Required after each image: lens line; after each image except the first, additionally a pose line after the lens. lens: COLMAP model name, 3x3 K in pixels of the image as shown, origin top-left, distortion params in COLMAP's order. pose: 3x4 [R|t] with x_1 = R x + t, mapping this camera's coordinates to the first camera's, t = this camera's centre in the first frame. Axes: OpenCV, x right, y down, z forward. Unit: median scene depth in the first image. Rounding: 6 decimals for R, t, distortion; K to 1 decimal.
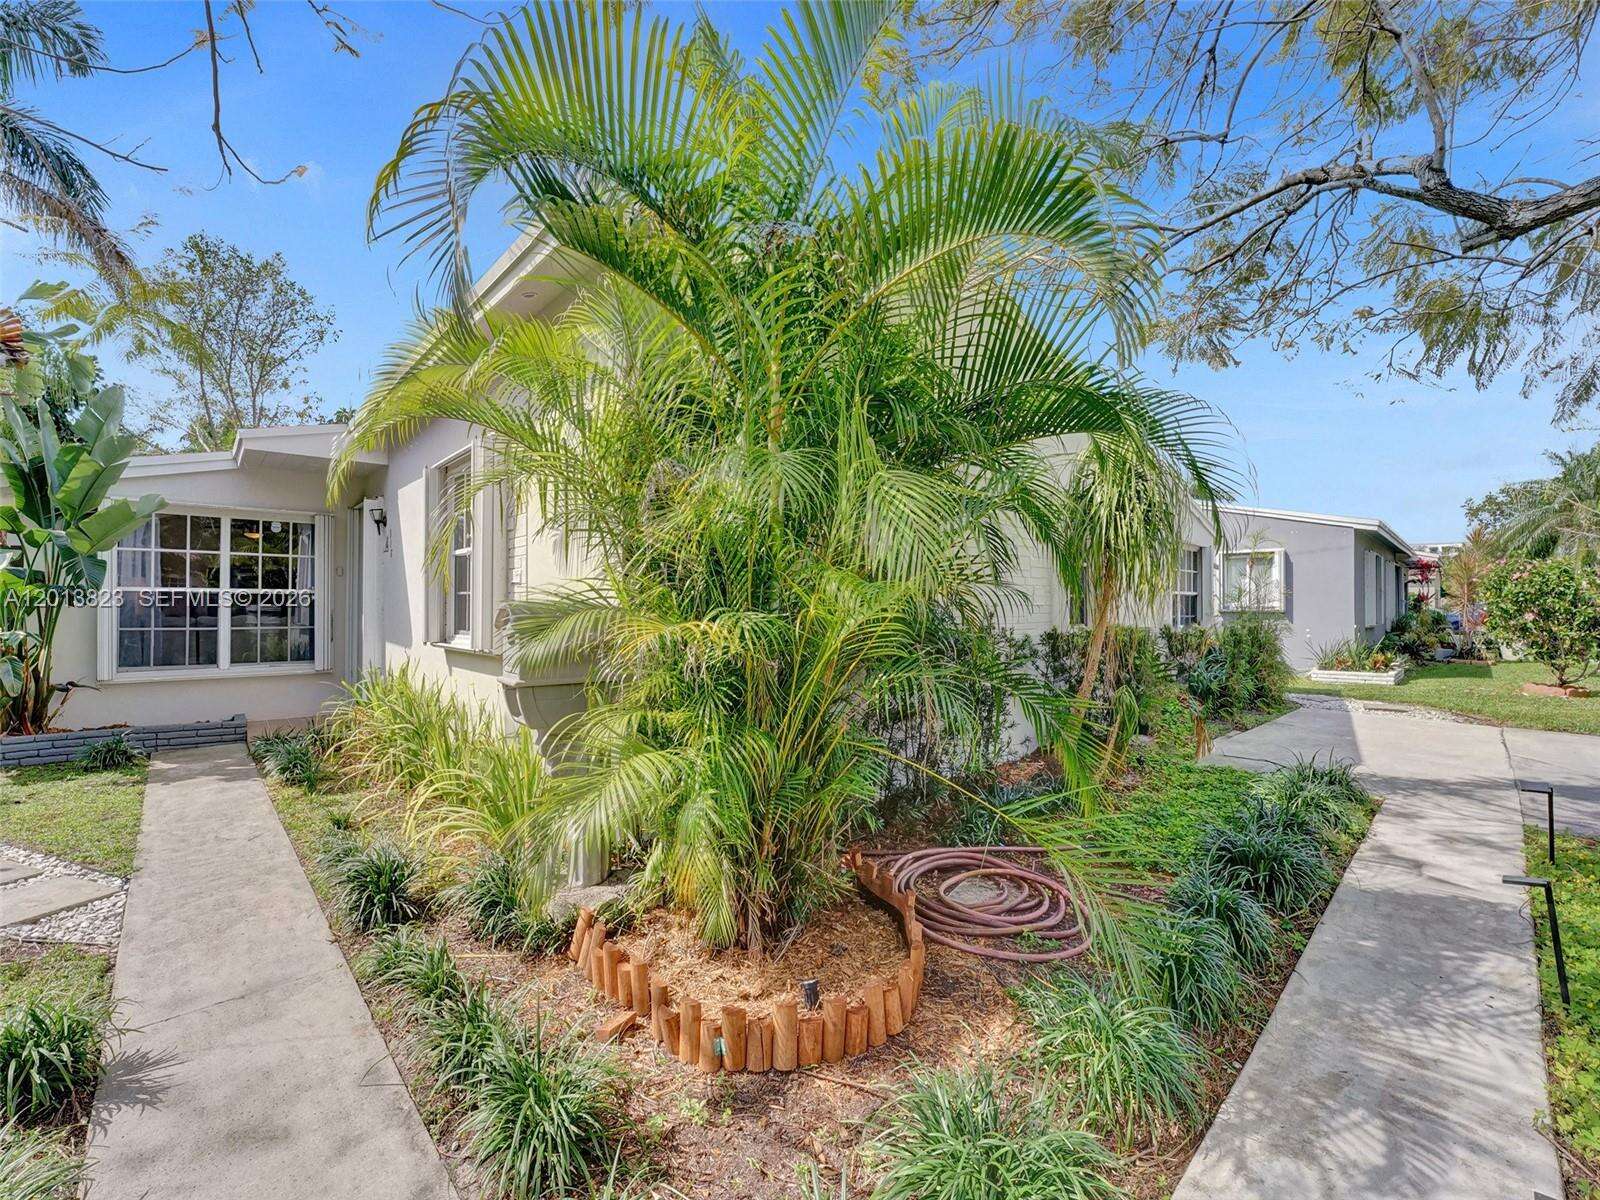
lens RADIAL K [[671.8, 0, 800.0], [0, 671.8, 600.0], [0, 0, 1]] dist [-0.000611, 0.000209]
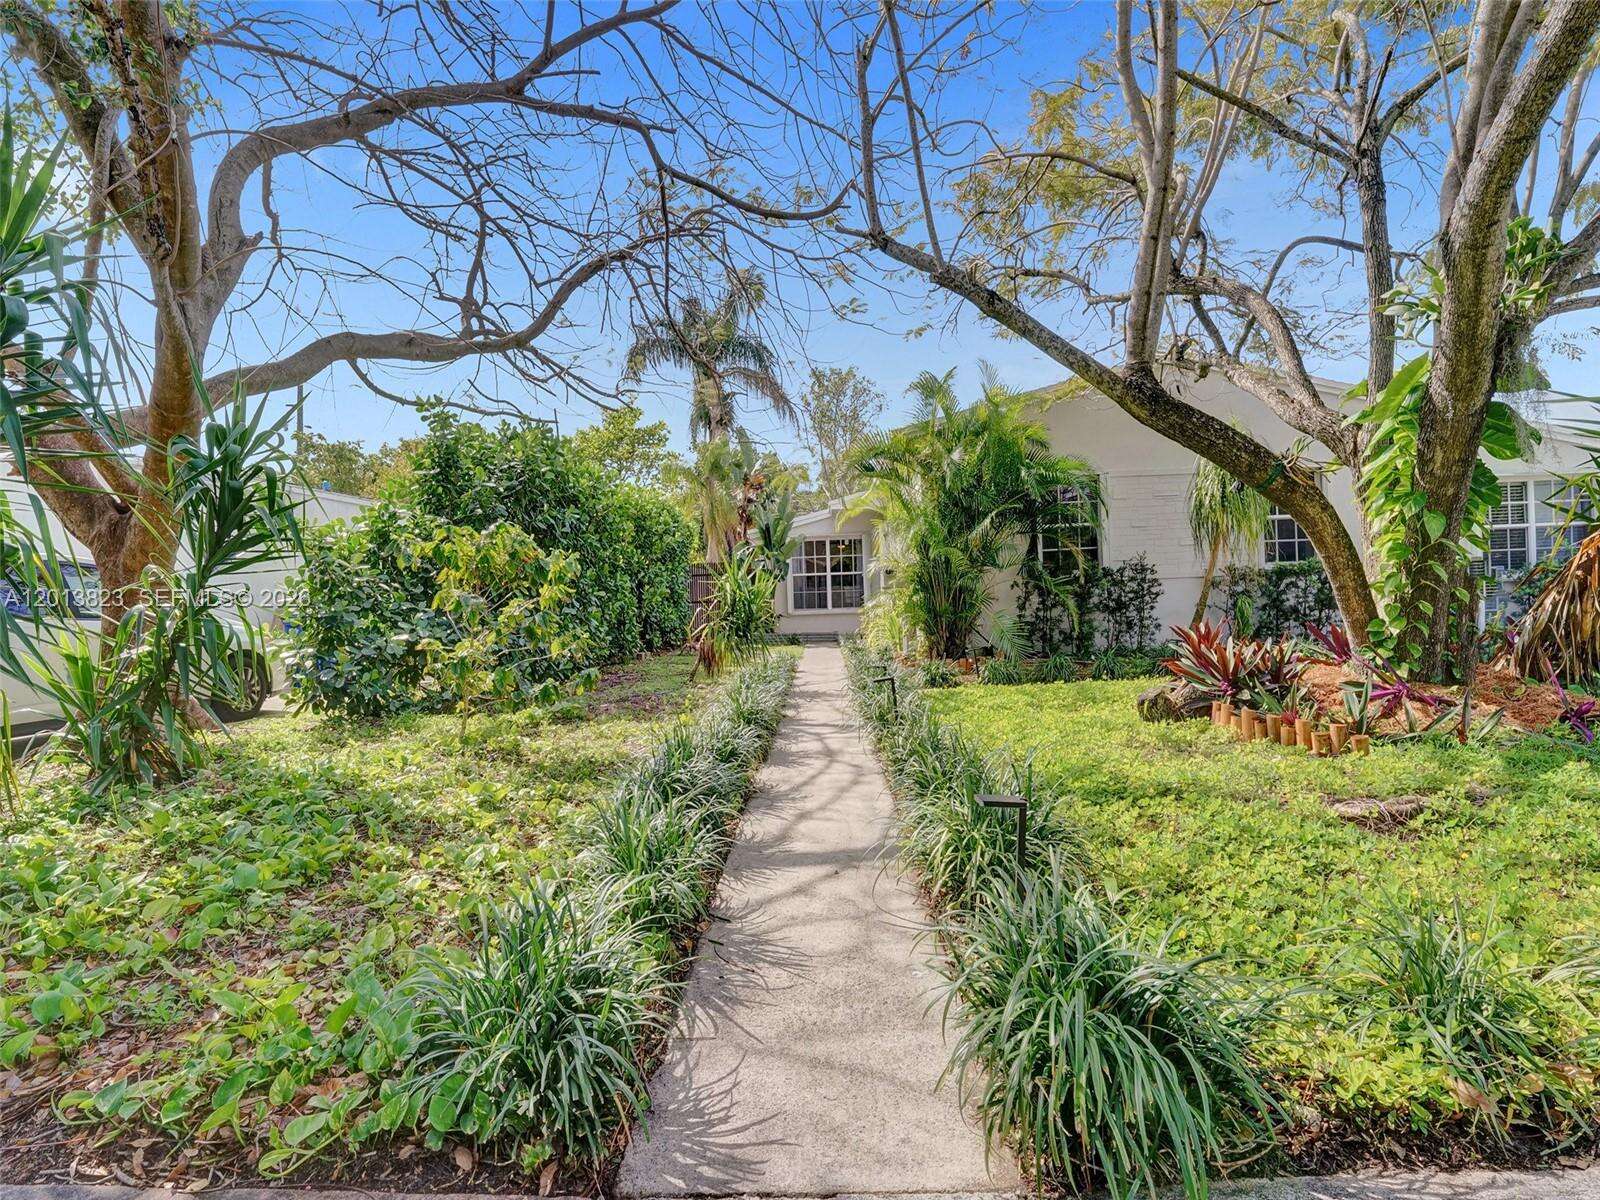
lens RADIAL K [[671.8, 0, 800.0], [0, 671.8, 600.0], [0, 0, 1]] dist [-0.000611, 0.000209]
pose [[0.716522, -0.031138, -0.696869, 0.556487], [0.036769, 0.999300, -0.006845, 0.078965], [0.696594, -0.020718, 0.717166, -0.586778]]
